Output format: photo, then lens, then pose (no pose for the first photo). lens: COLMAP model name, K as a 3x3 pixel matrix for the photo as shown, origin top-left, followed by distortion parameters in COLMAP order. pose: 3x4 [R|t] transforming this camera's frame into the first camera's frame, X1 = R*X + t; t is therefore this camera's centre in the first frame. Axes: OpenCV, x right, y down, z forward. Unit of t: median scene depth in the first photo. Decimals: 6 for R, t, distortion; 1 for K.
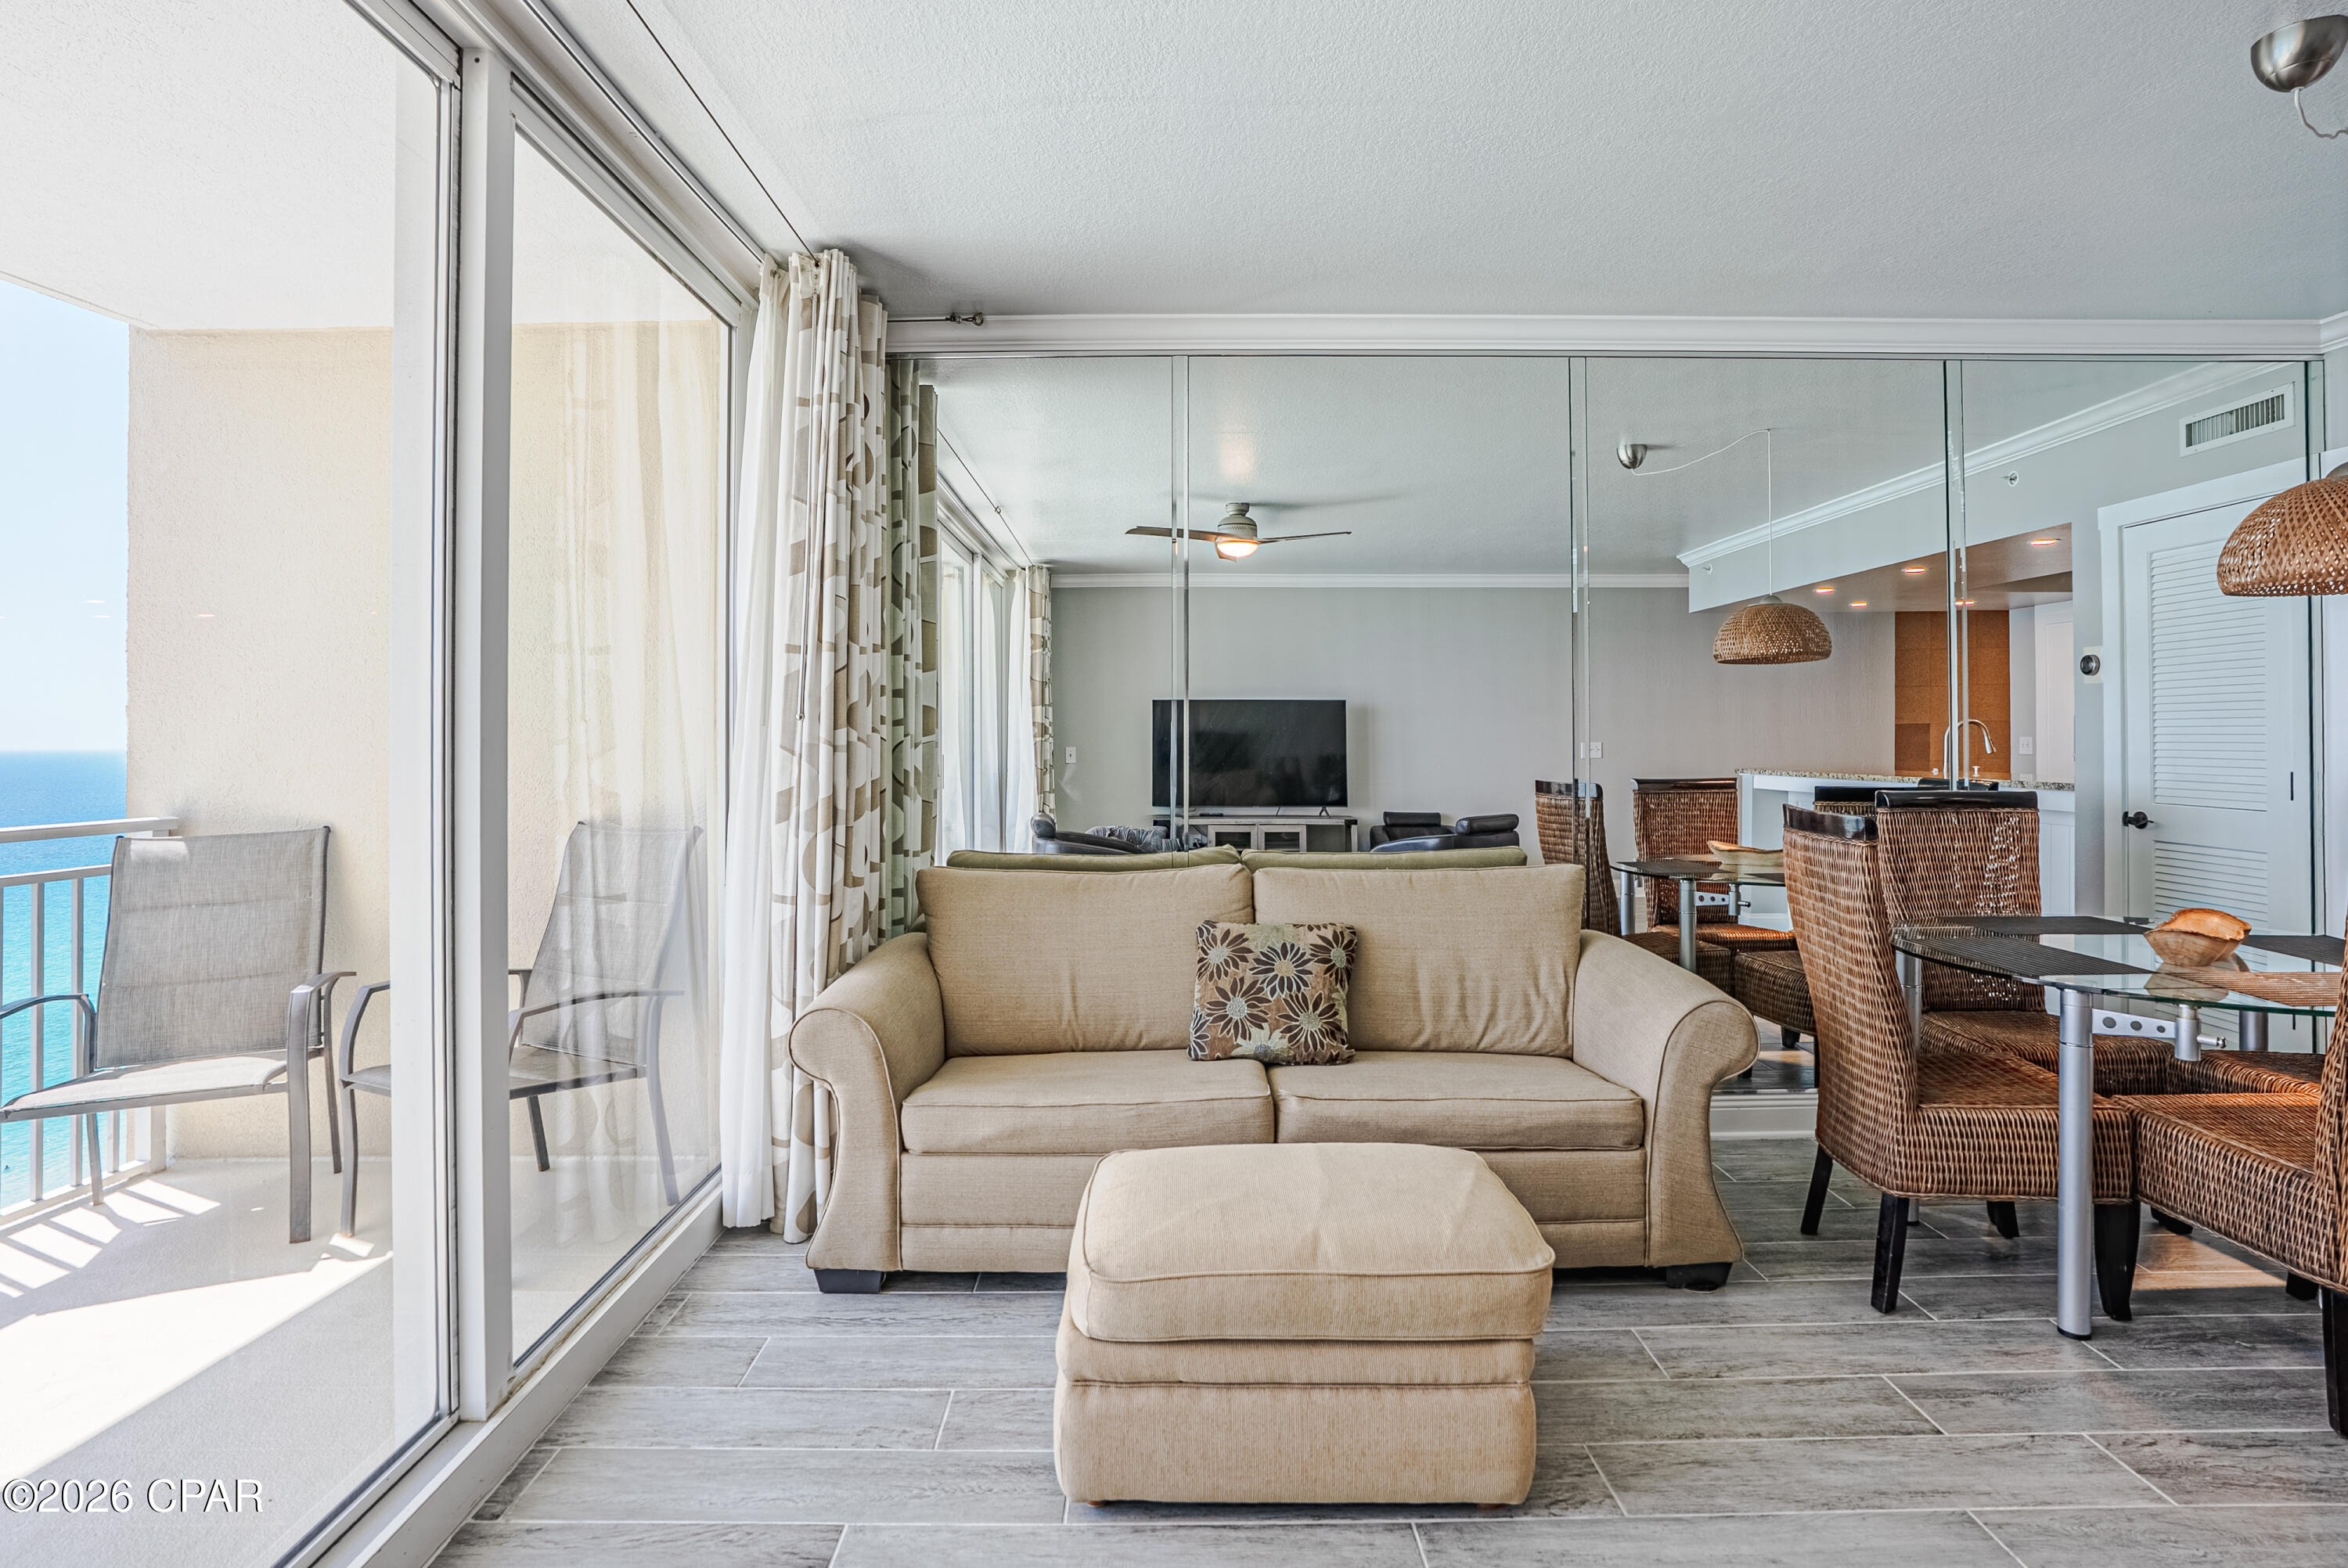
lens RADIAL K [[1216.2, 0, 1169.2], [0, 1216.2, 726.8], [0, 0, 1]] dist [-0.055172, 0.022822]
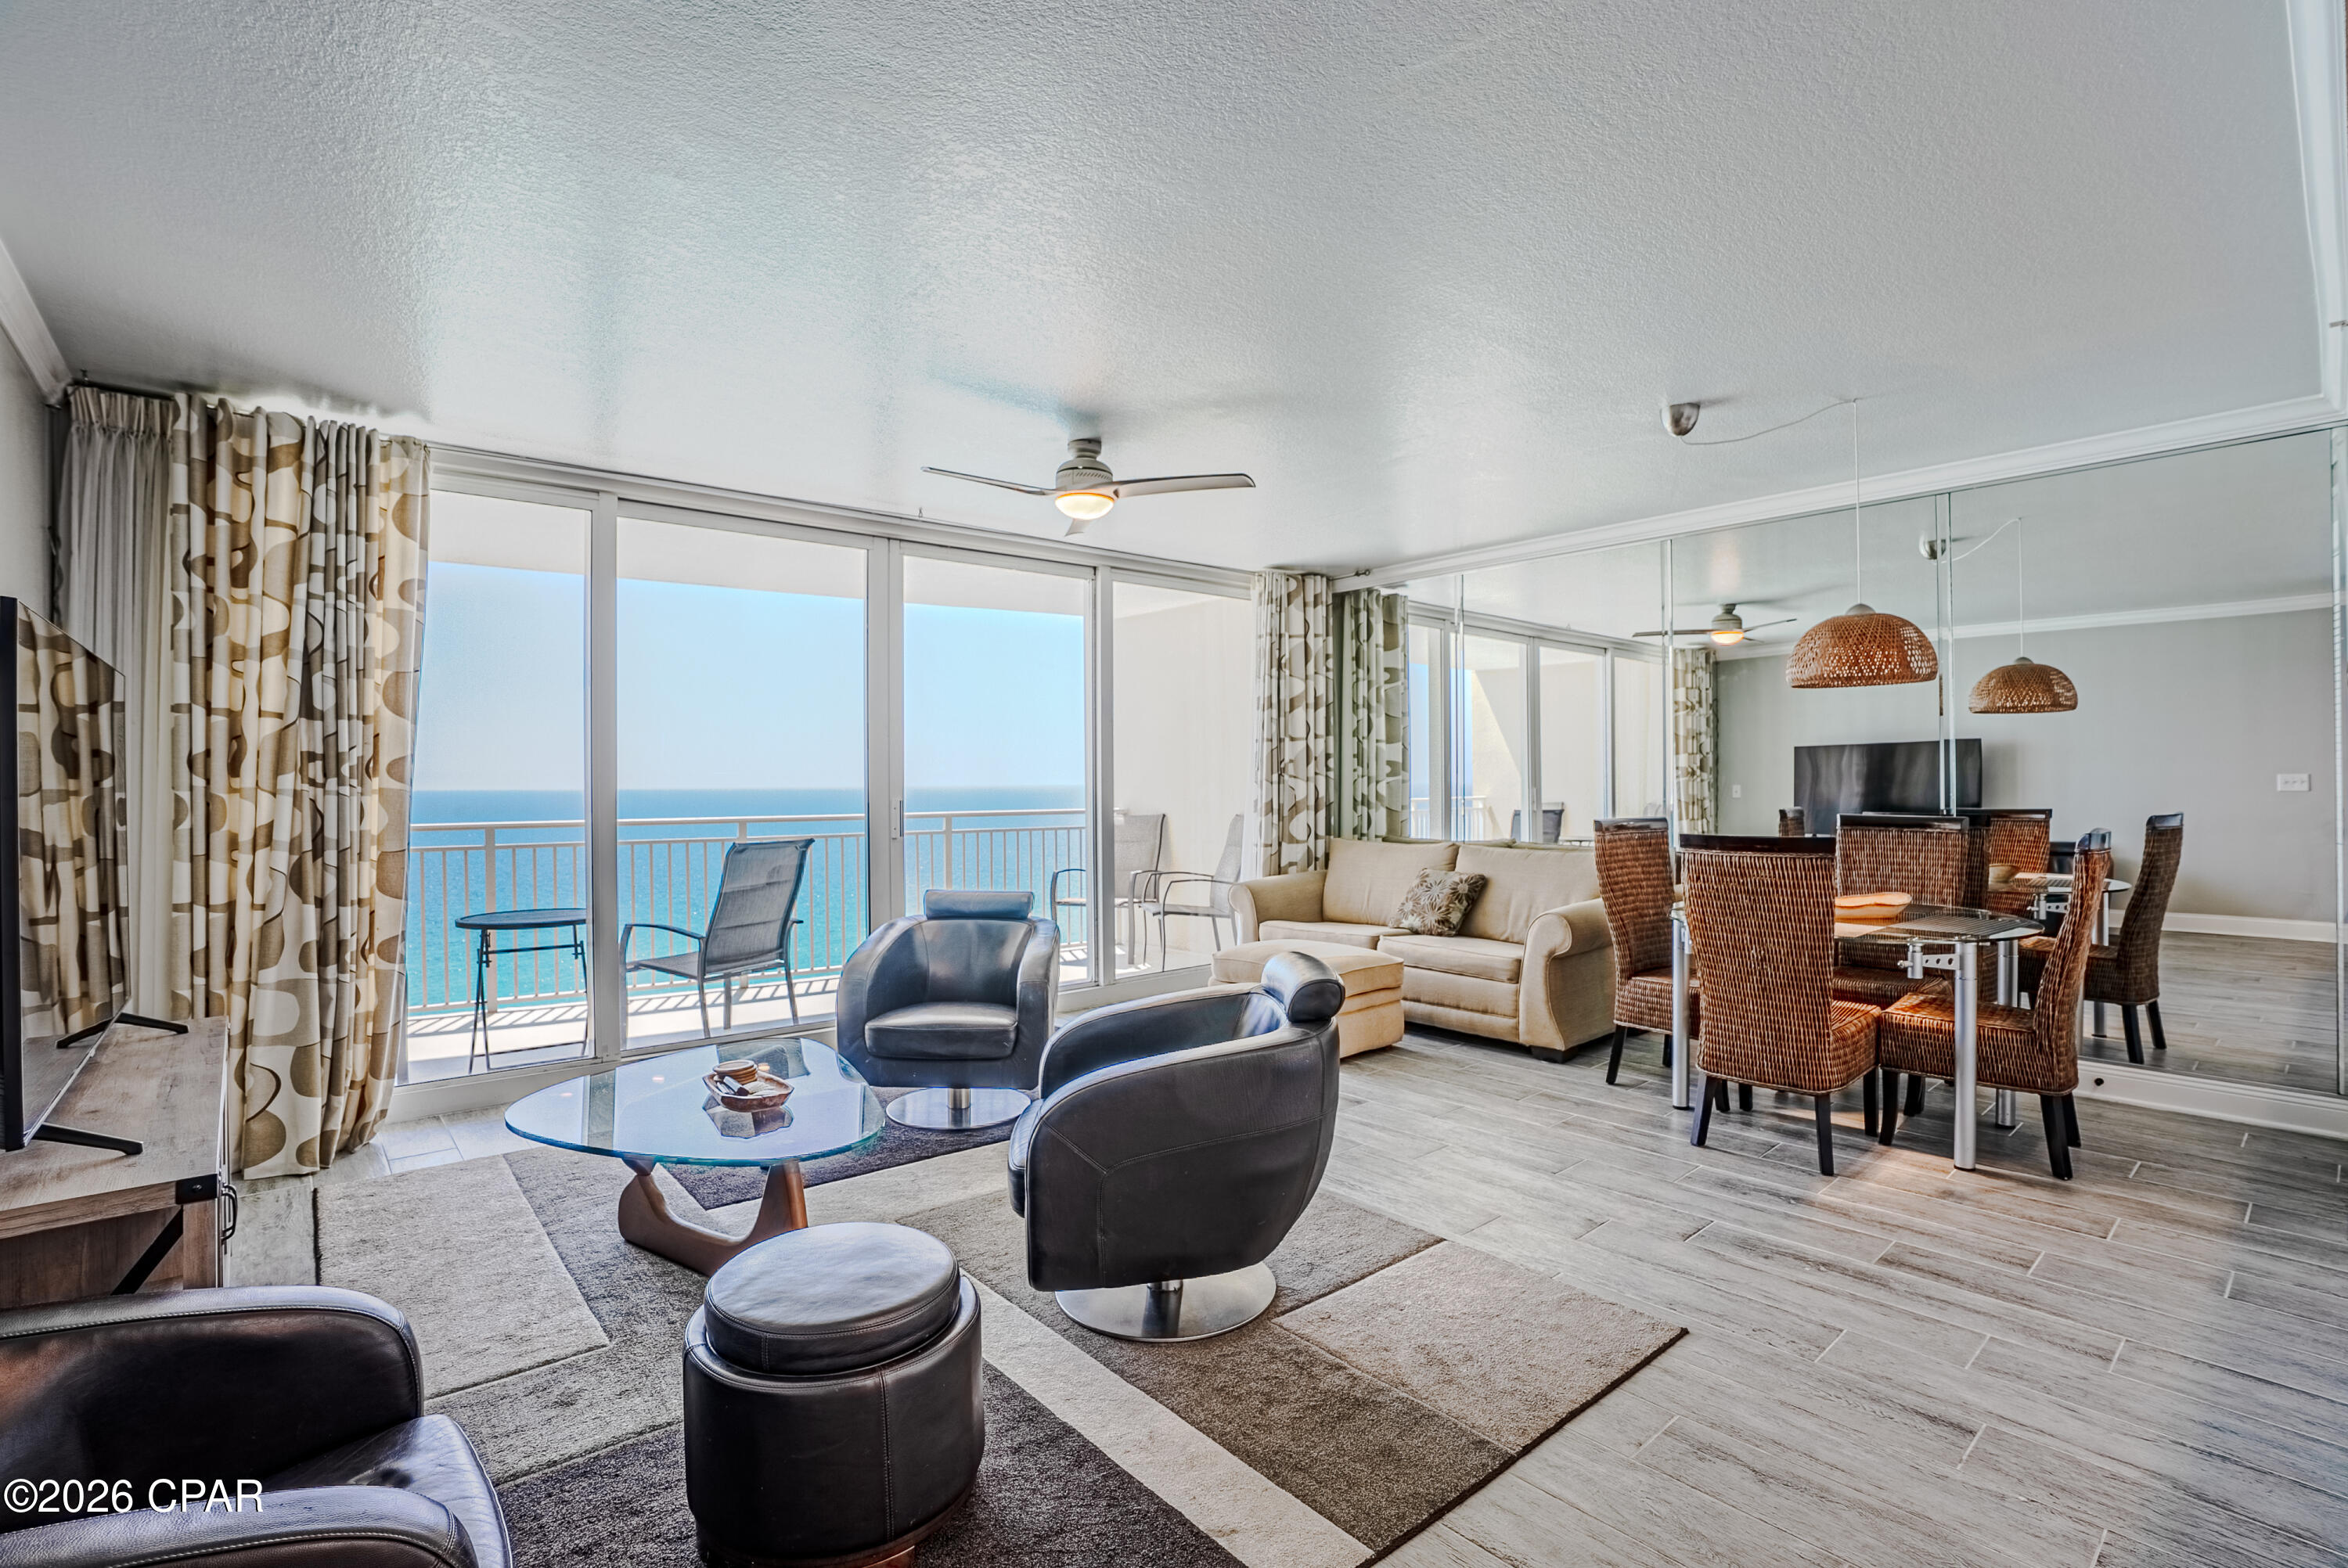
lens RADIAL K [[1082.4, 0, 1178.2], [0, 1082.4, 779.1], [0, 0, 1]] dist [-0.074328, 0.027662]
pose [[0.650242, 0.002088, -0.759724, 1.161773], [0.006516, 0.999944, 0.008326, -0.006570], [0.759699, -0.010365, 0.650192, -0.493830]]
